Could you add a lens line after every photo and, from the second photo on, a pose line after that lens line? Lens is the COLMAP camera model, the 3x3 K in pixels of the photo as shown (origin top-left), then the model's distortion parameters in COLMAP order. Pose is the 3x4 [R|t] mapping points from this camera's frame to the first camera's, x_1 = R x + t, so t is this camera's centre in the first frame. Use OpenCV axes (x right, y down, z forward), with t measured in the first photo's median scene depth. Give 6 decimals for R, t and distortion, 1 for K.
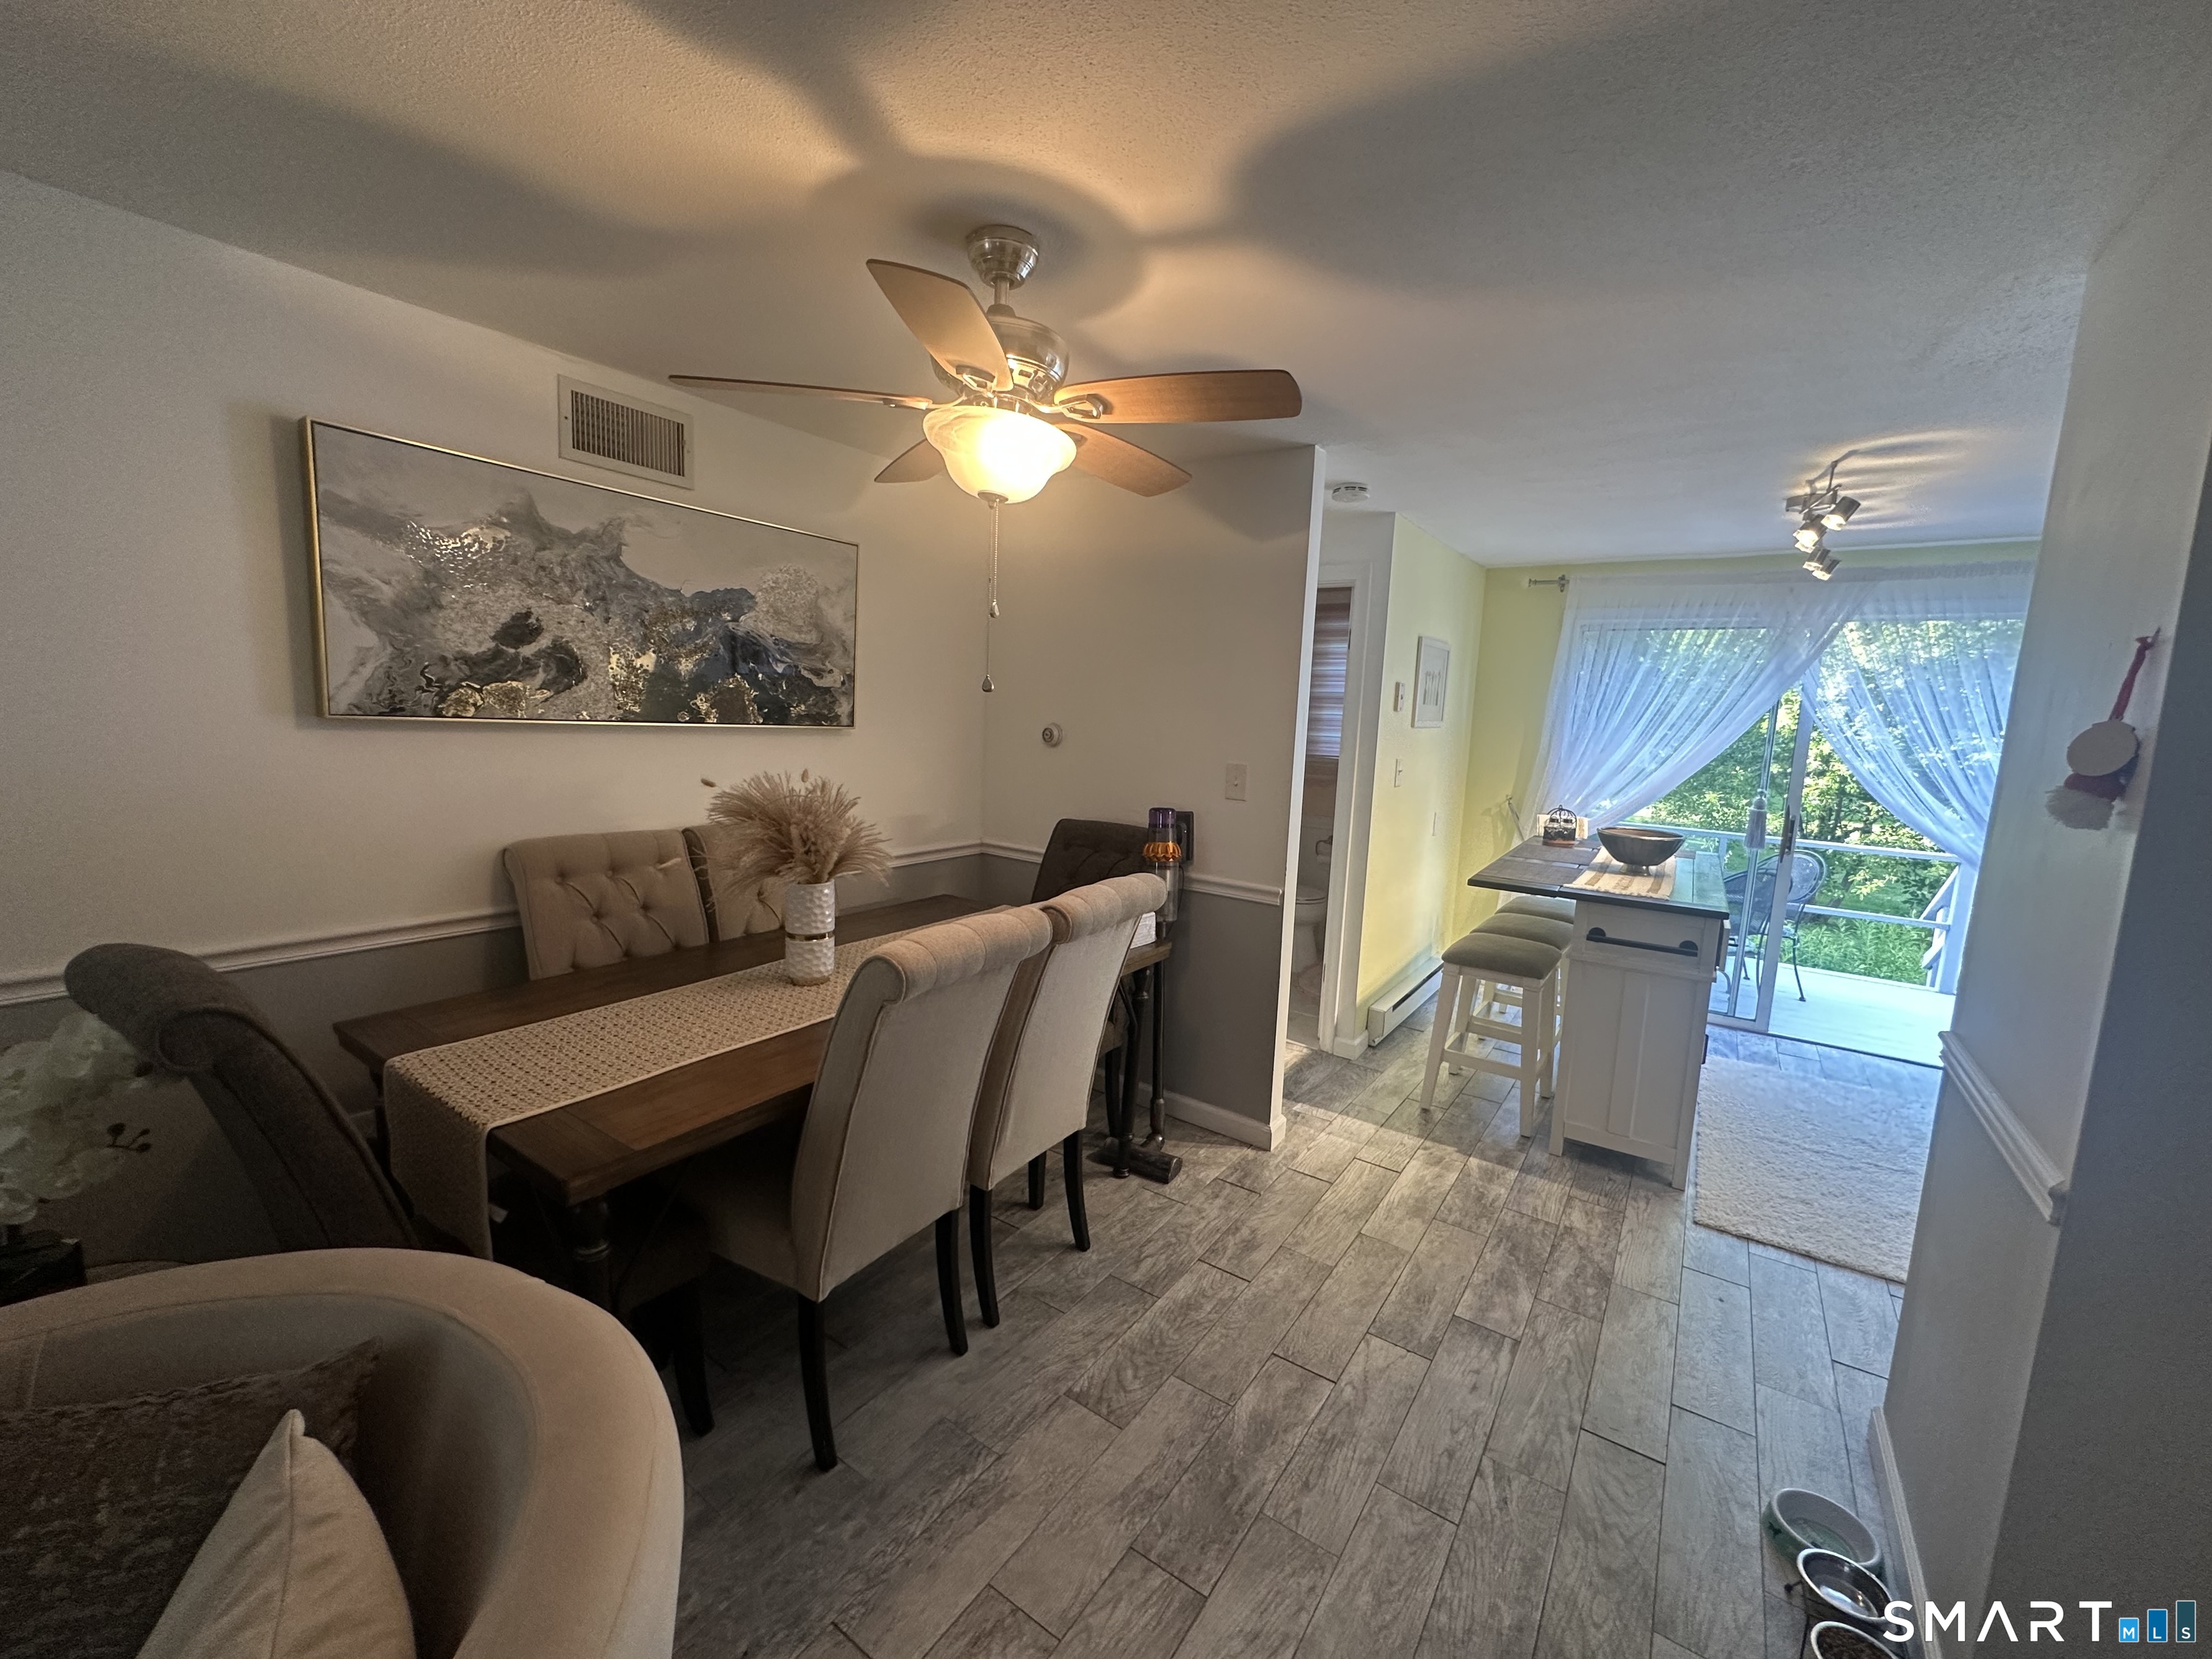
lens RADIAL K [[884.6, 0, 1104.4], [0, 884.6, 829.8], [0, 0, 1]] dist [-0.001773, 0.000438]
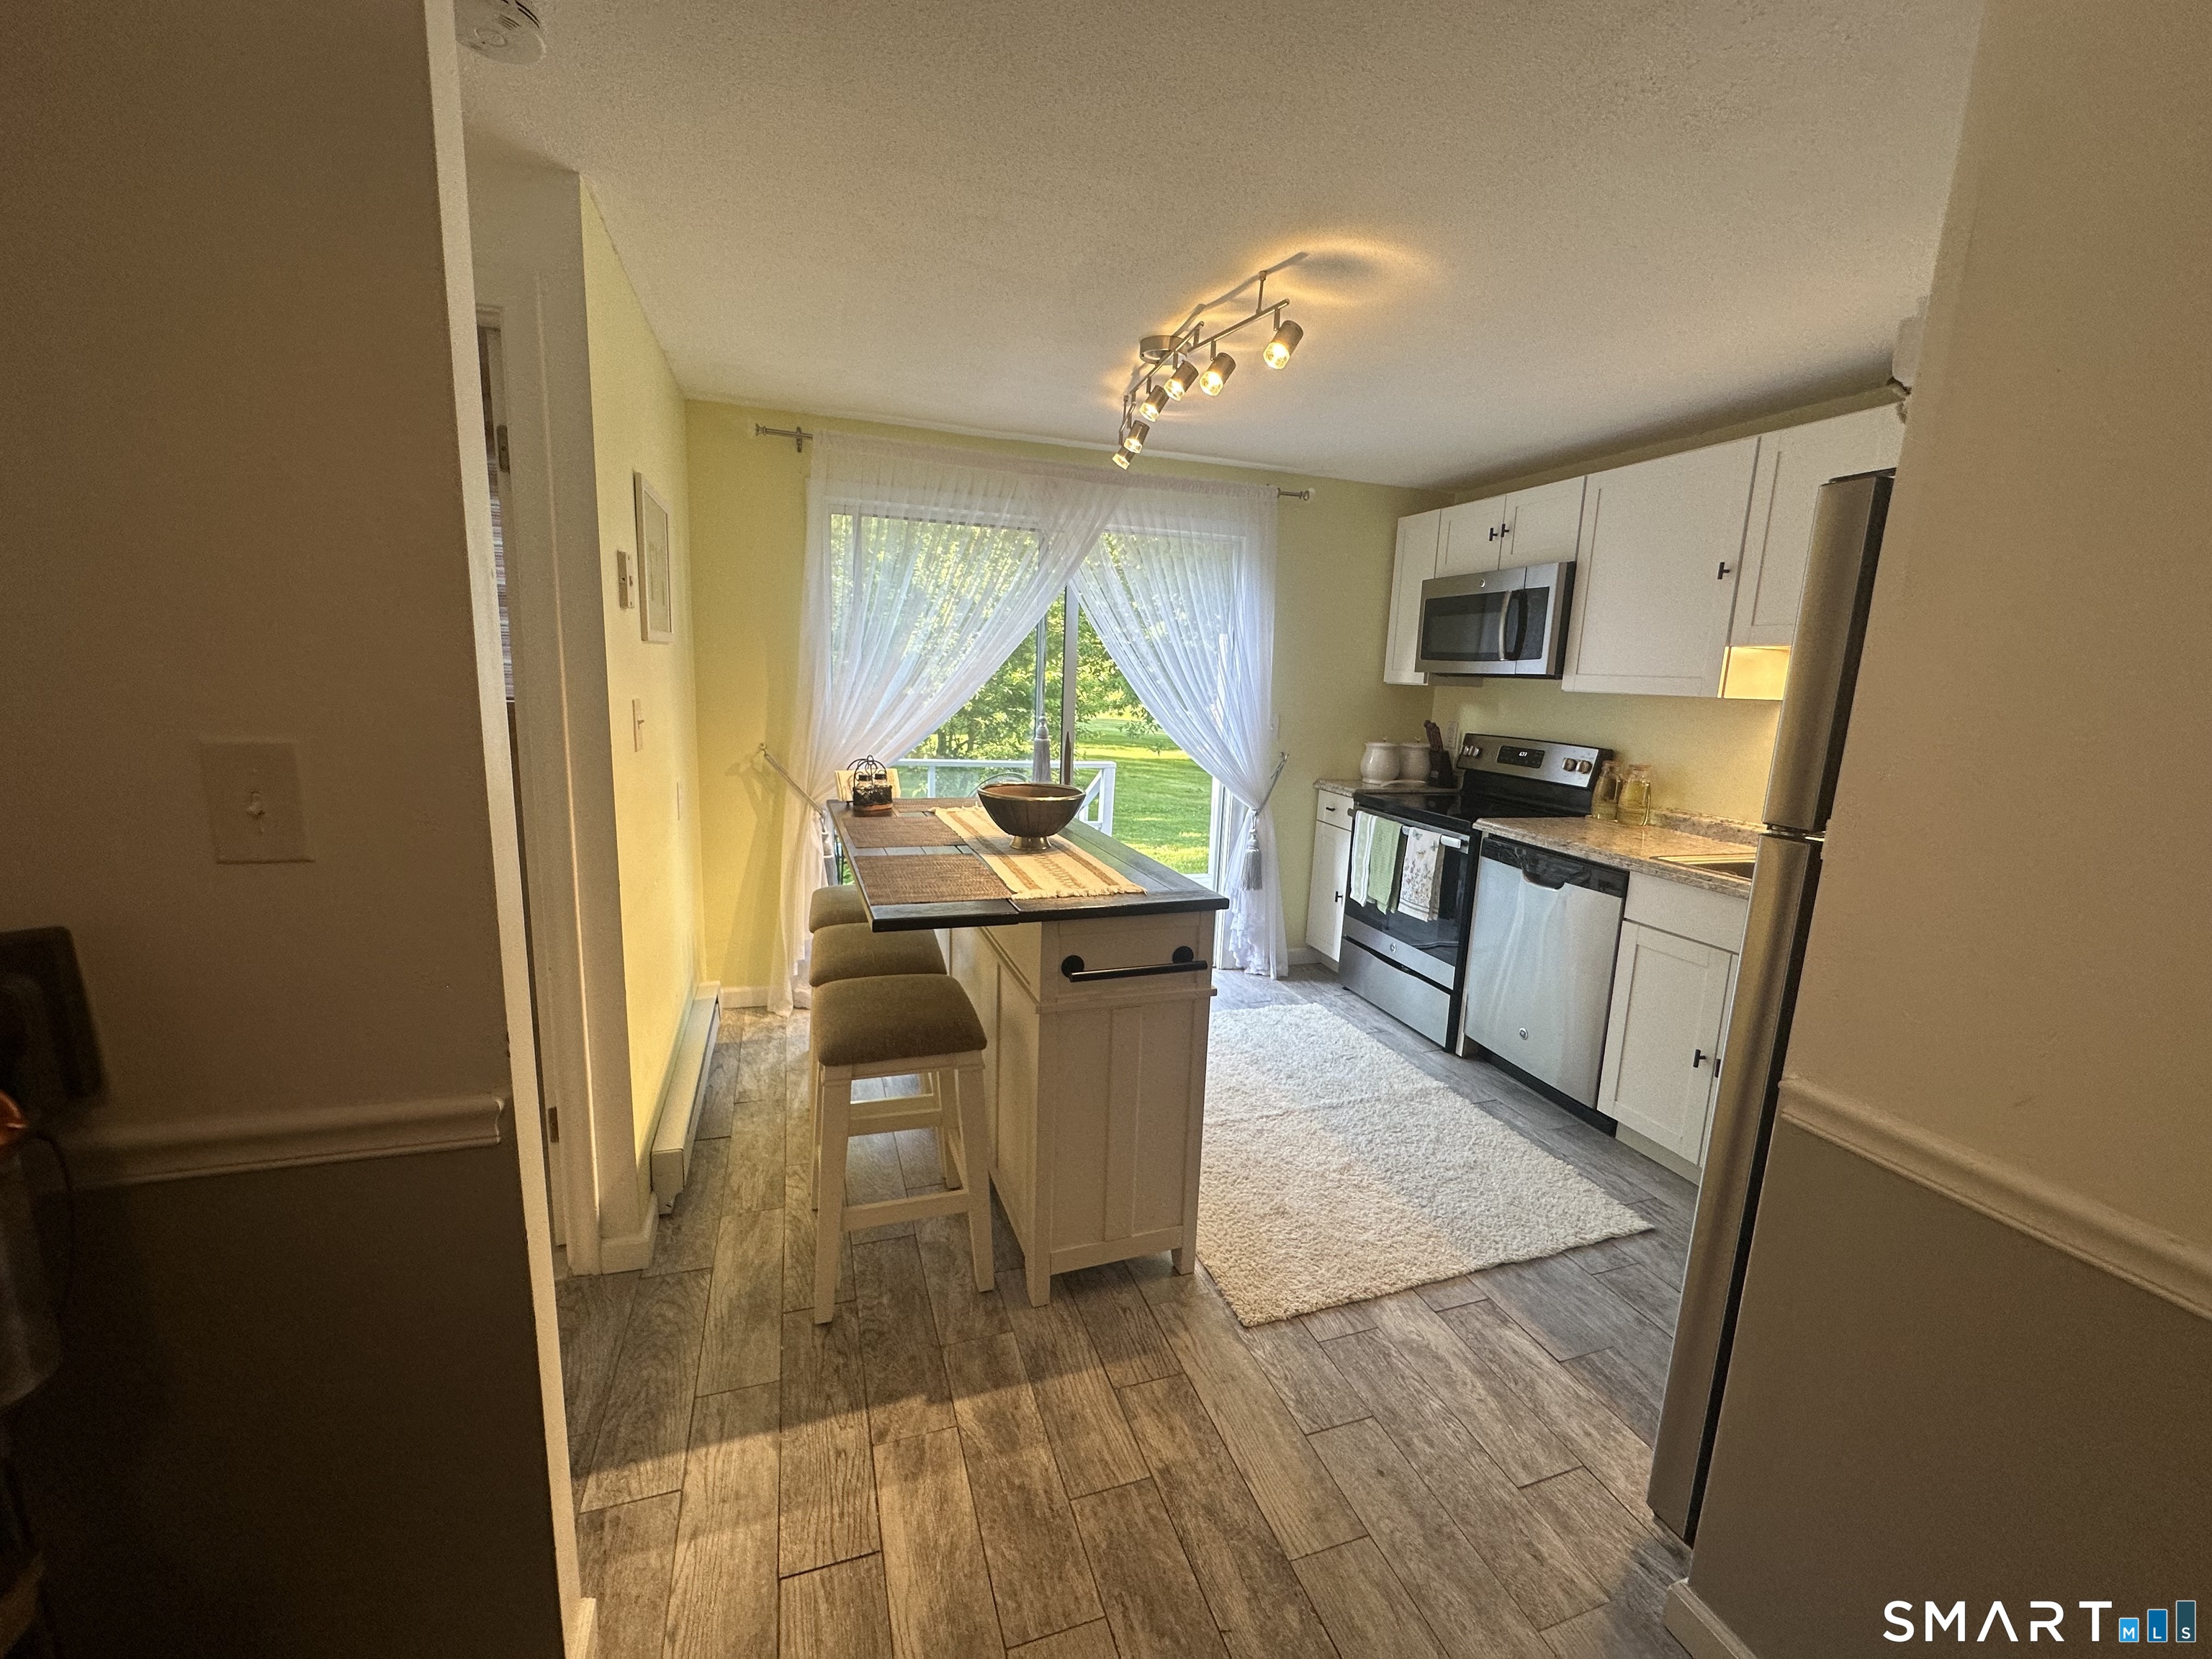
lens RADIAL K [[884.6, 0, 1104.4], [0, 884.6, 829.8], [0, 0, 1]] dist [-0.001773, 0.000438]
pose [[0.590068, -0.156099, 0.792119, 0.077563], [0.094831, 0.987739, 0.124007, -0.051599], [-0.801765, 0.001944, 0.597637, 0.569528]]
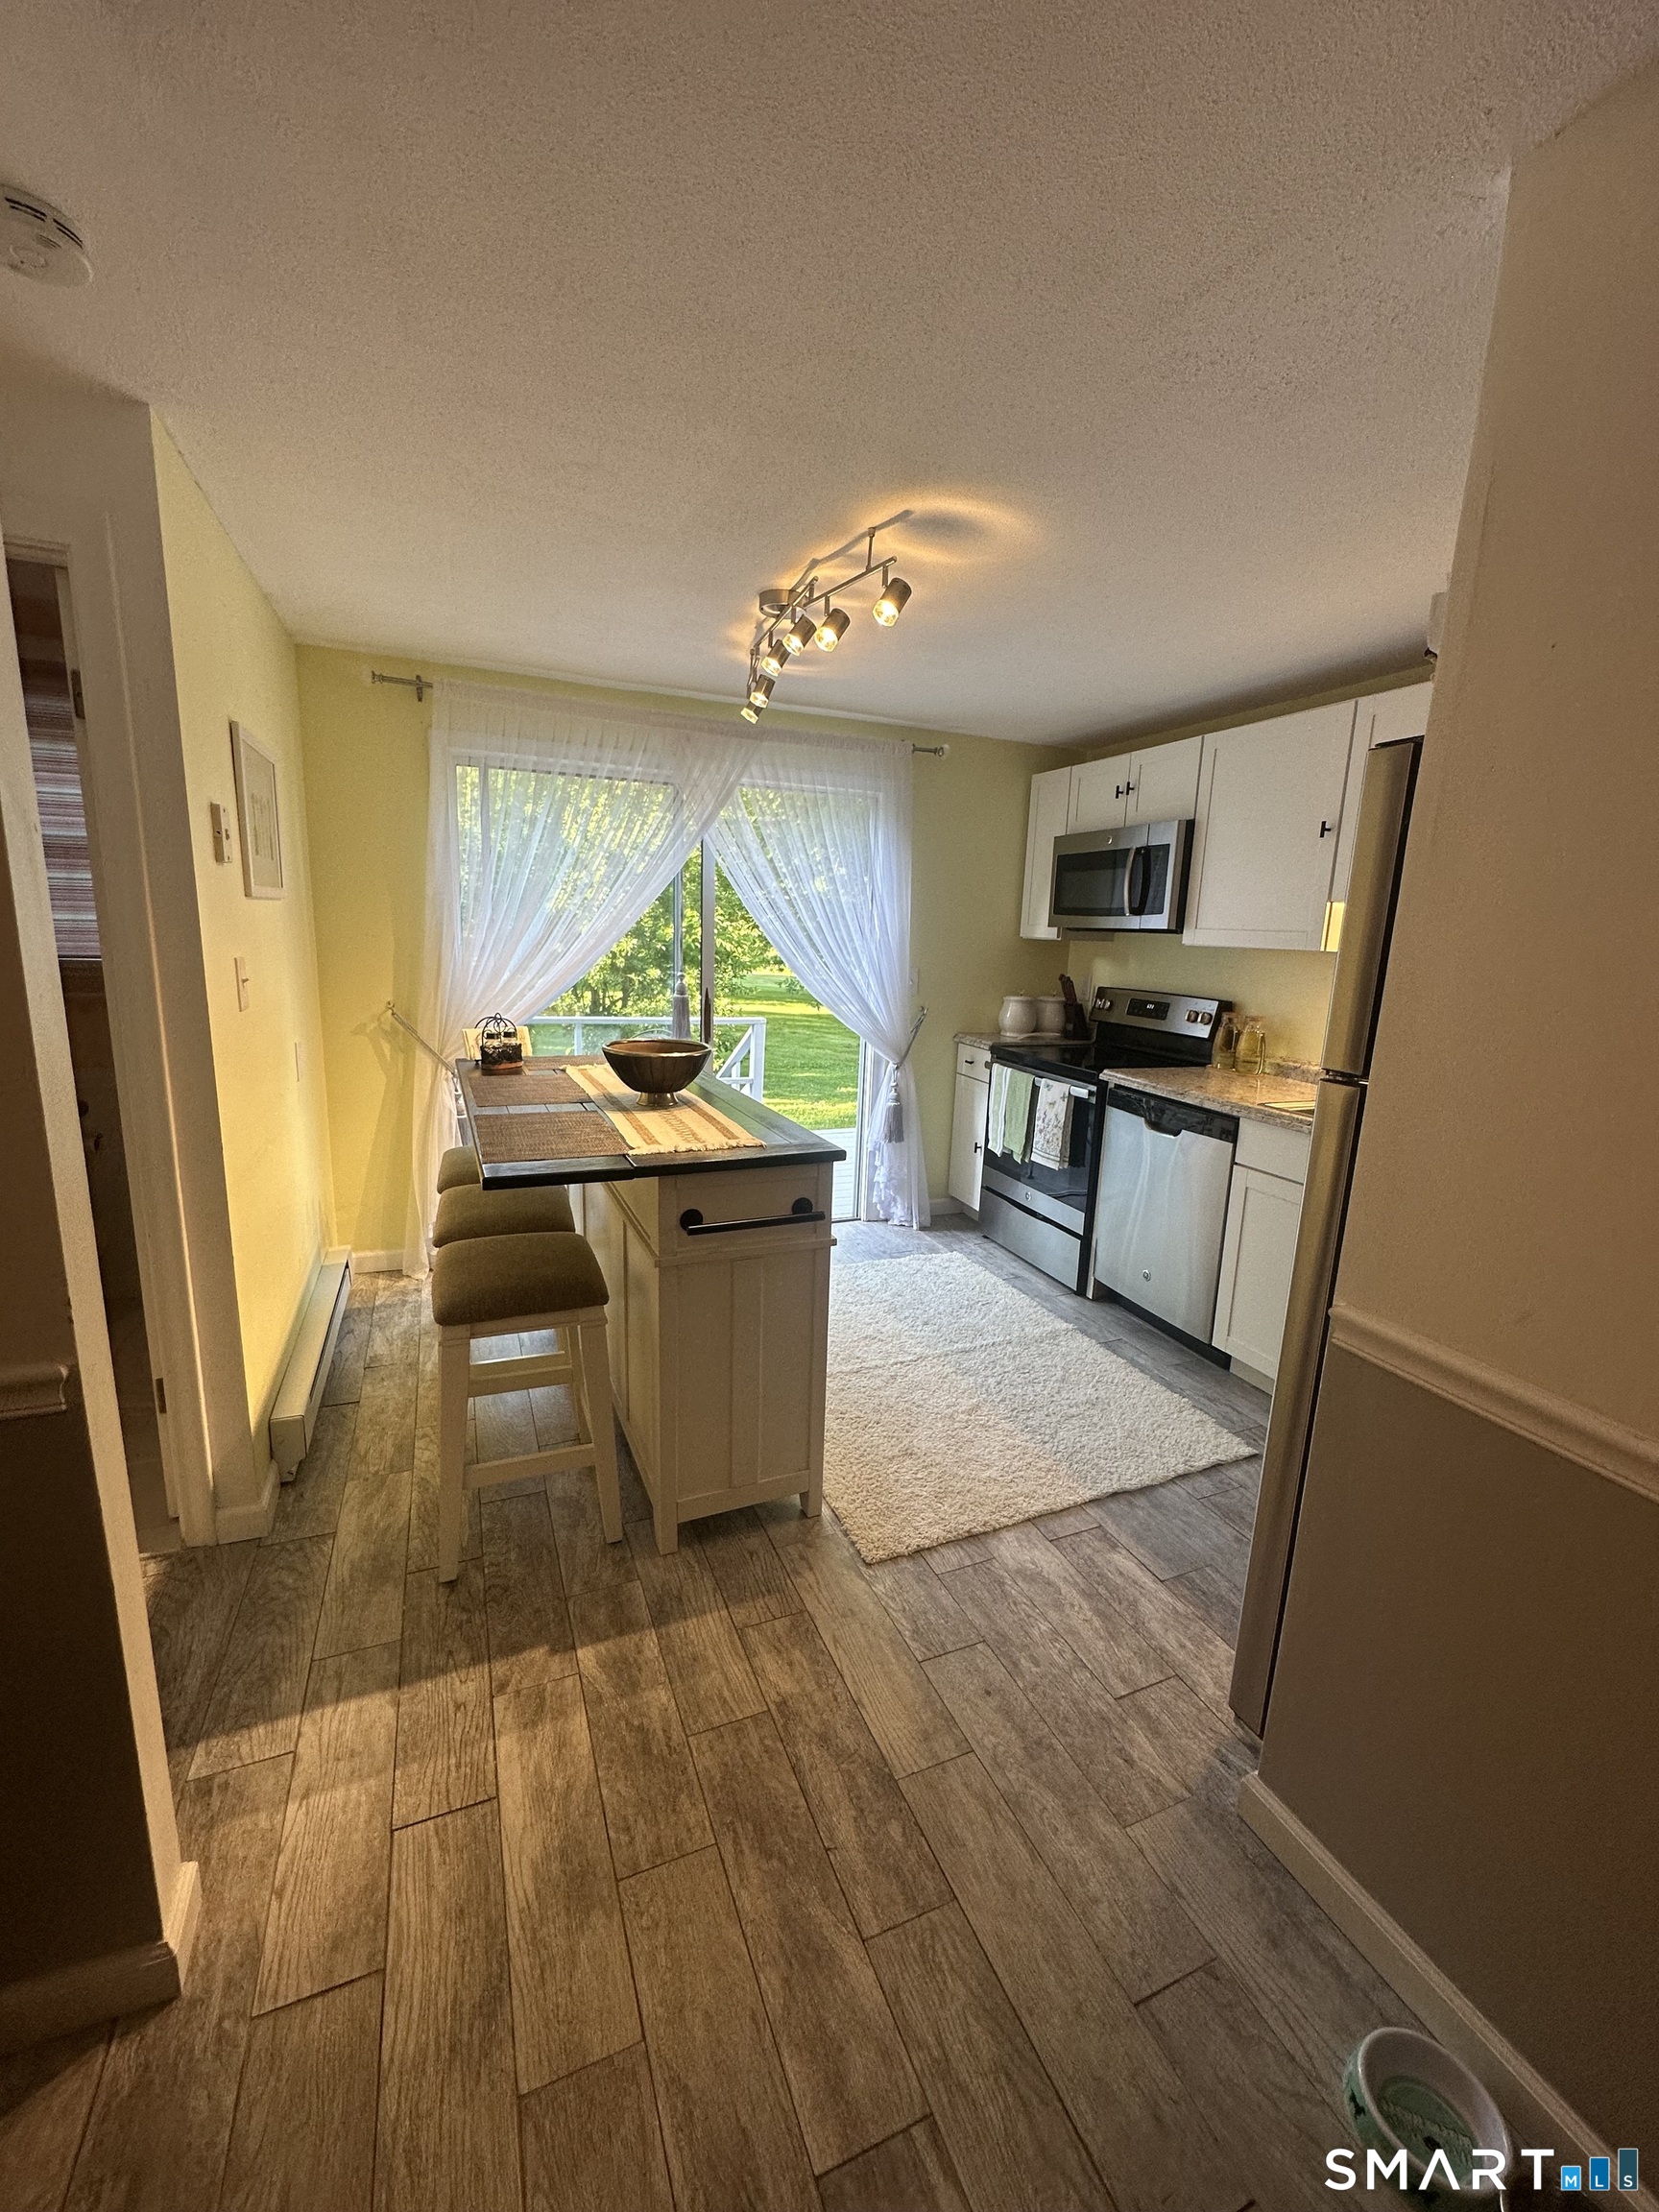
lens RADIAL K [[884.6, 0, 829.5], [0, 884.6, 1106.0], [0, 0, 1]] dist [-0.001773, 0.000438]
pose [[0.532356, -0.183001, 0.826504, 0.088969], [0.100187, 0.983112, 0.153146, -0.048123], [-0.840571, 0.001277, 0.541699, 0.536851]]
